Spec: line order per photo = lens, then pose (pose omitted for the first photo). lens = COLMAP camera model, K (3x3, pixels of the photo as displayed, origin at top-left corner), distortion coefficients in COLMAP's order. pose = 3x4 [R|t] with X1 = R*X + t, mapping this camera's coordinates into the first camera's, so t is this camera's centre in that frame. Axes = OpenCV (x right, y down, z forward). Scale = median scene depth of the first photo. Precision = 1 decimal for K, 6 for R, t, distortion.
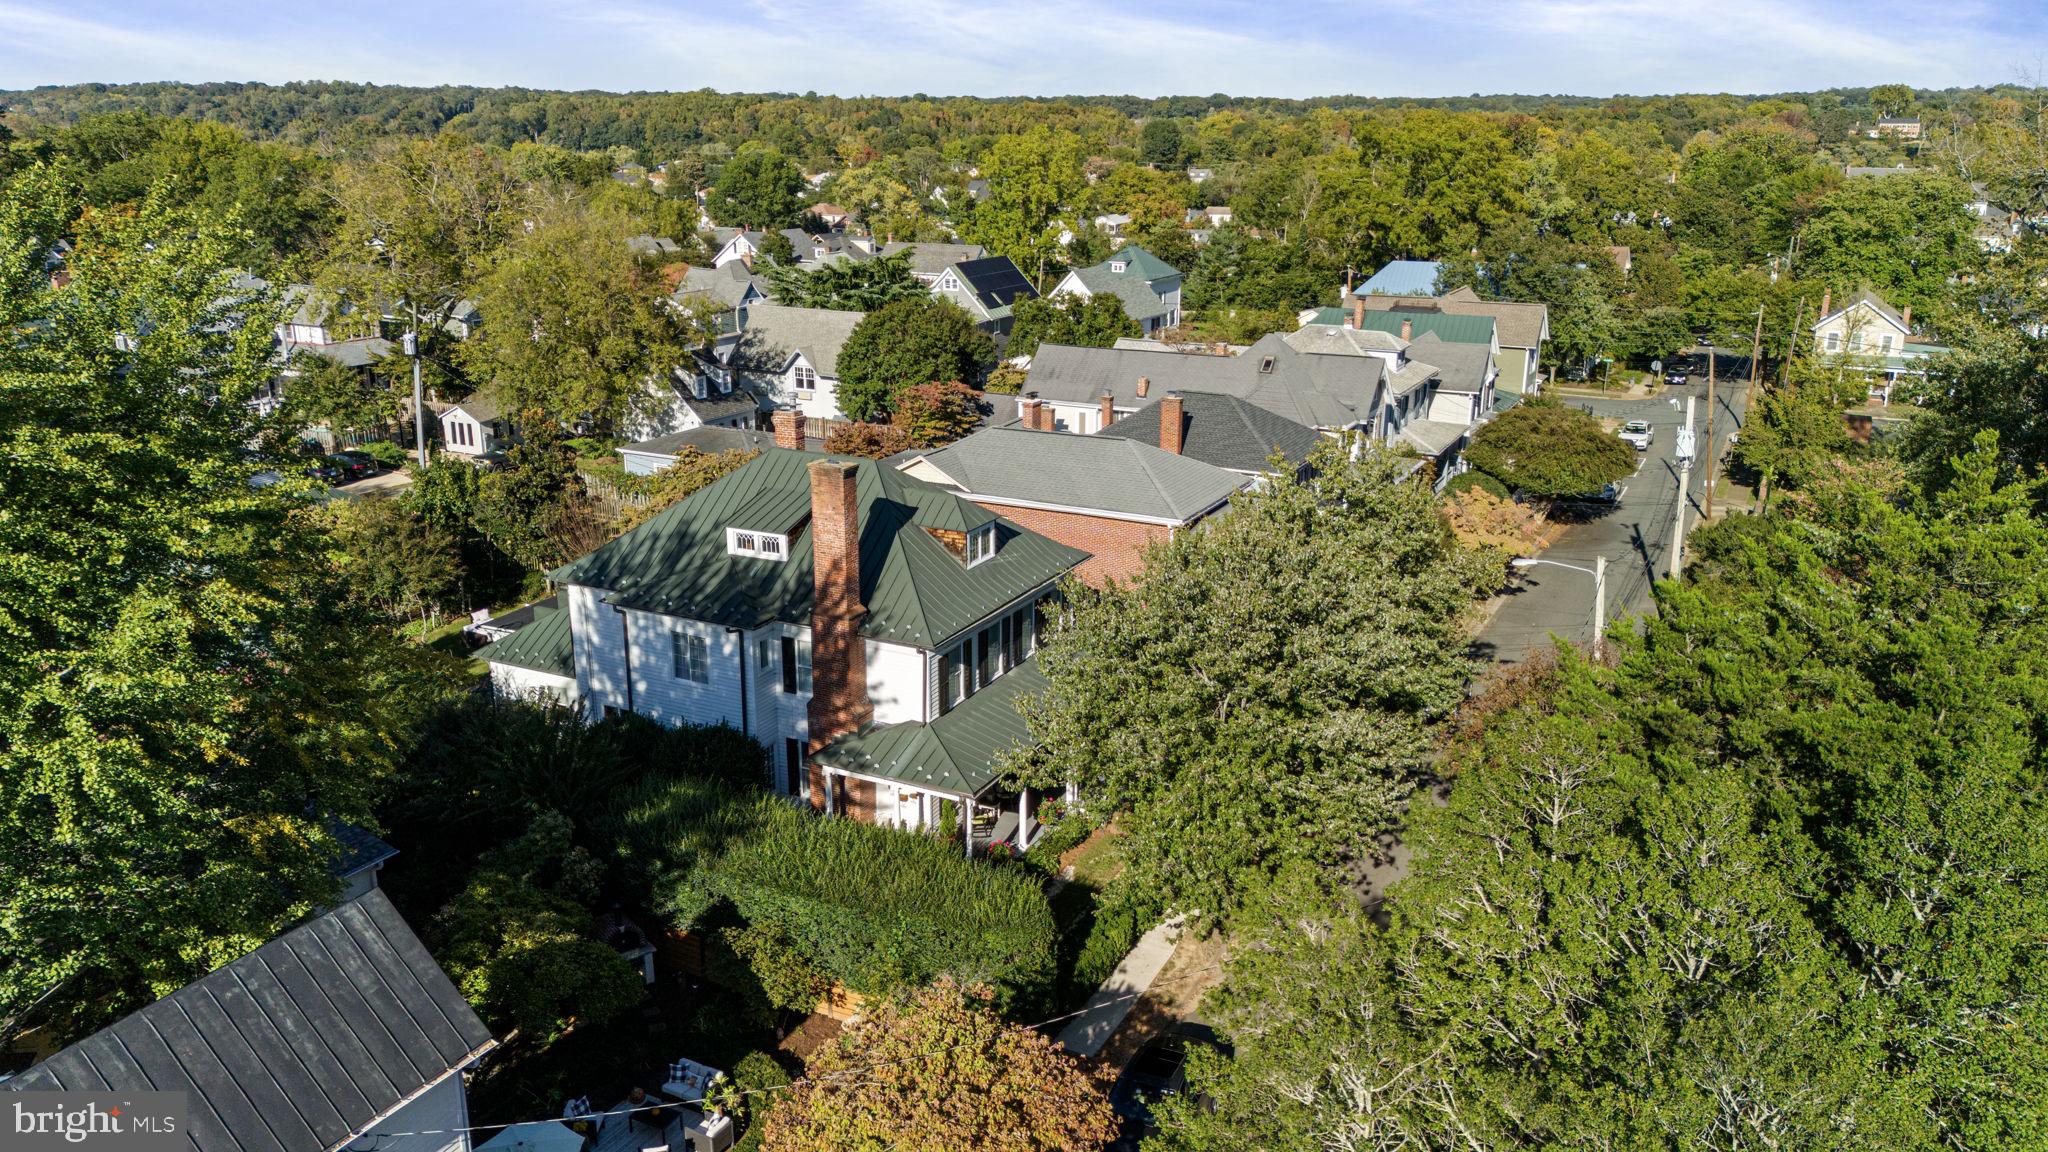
lens RADIAL K [[1498.9, 0, 1024.0], [0, 1498.9, 576.0], [0, 0, 1]] dist [0.060469, -0.000339]
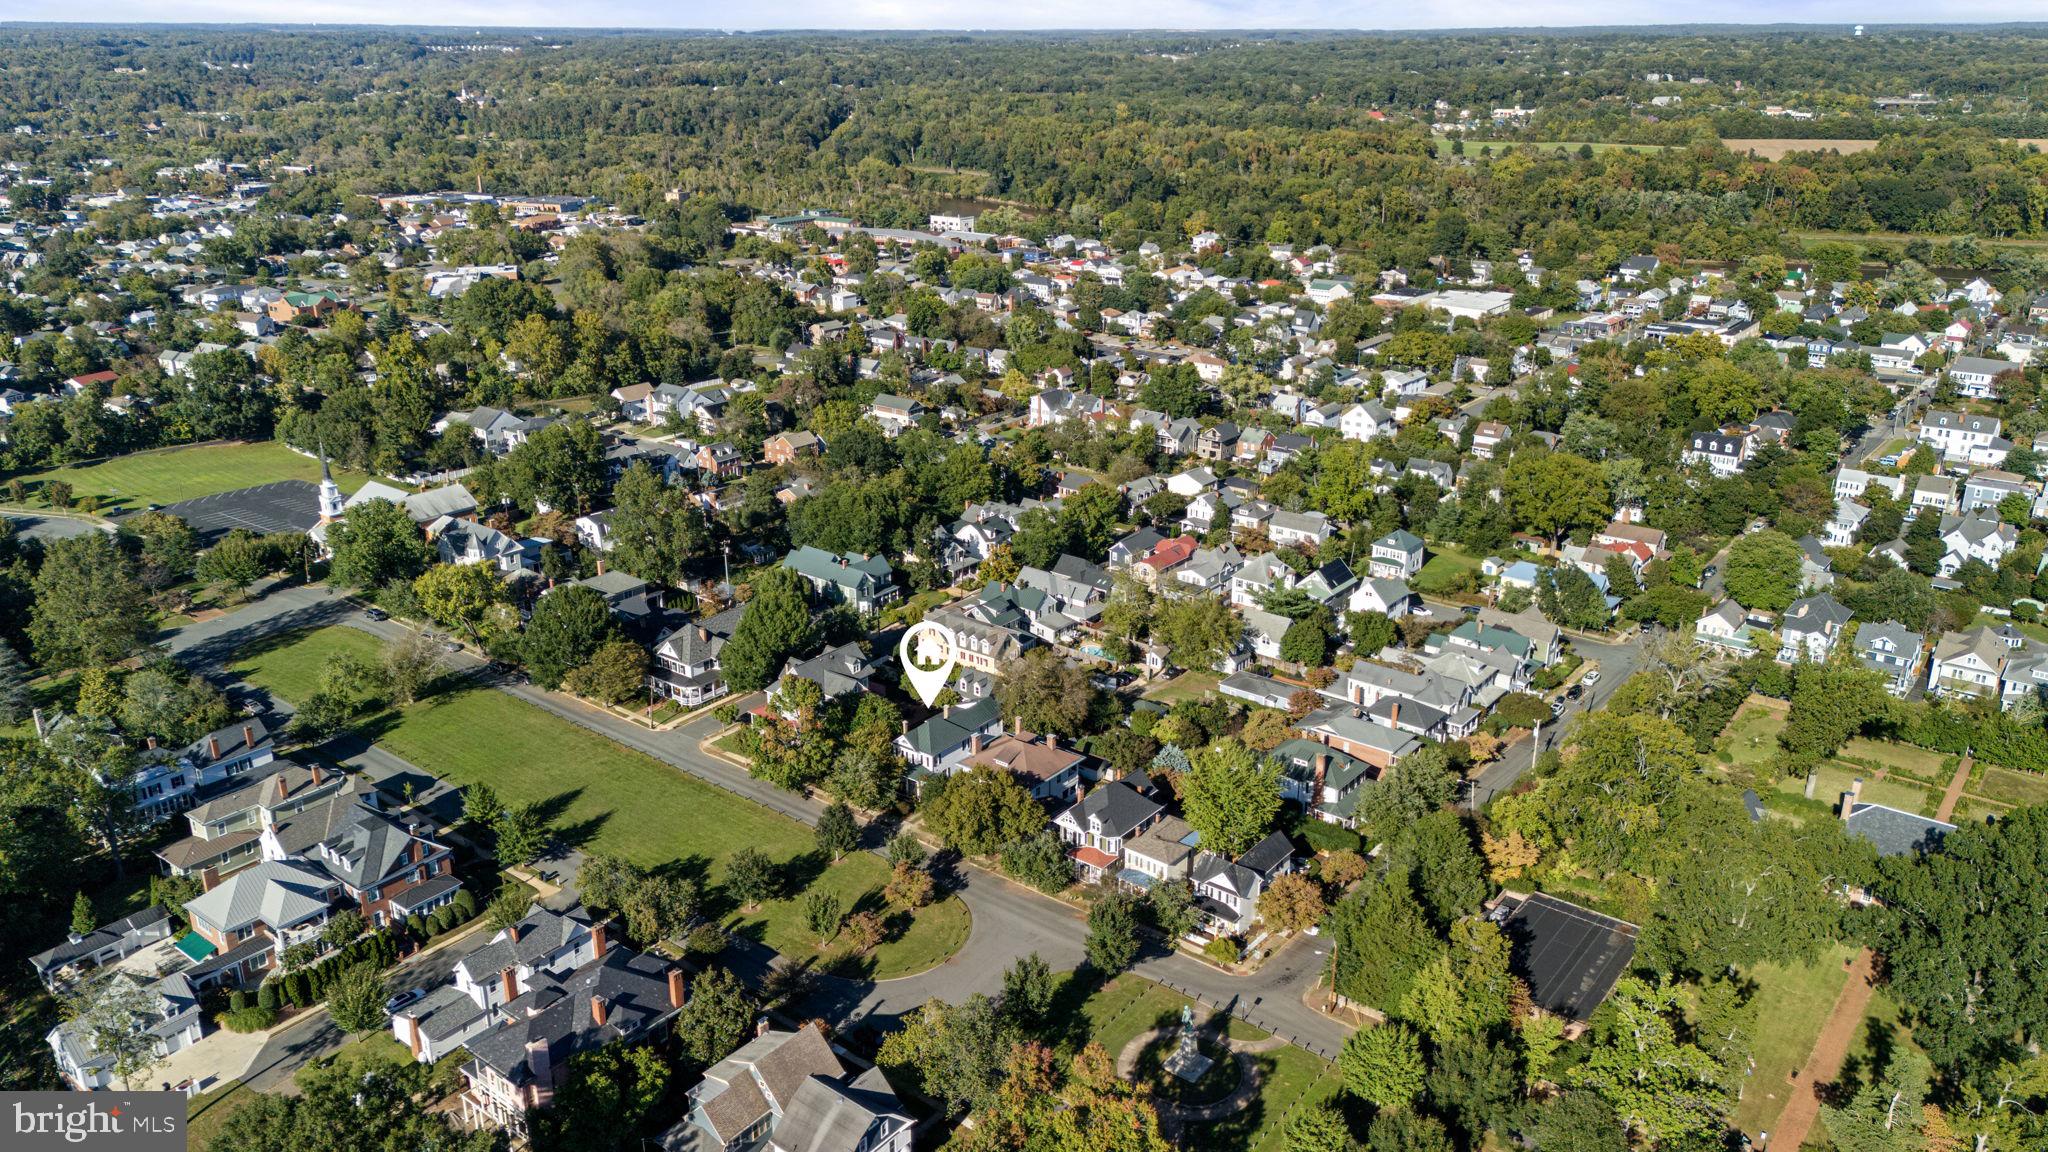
lens RADIAL K [[1498.9, 0, 1024.0], [0, 1498.9, 576.0], [0, 0, 1]] dist [0.060469, -0.000339]
pose [[0.982191, 0.067880, -0.175197, -0.246548], [-0.058954, 0.996707, 0.055669, -0.851272], [0.178399, -0.044349, 0.982958, -3.996117]]
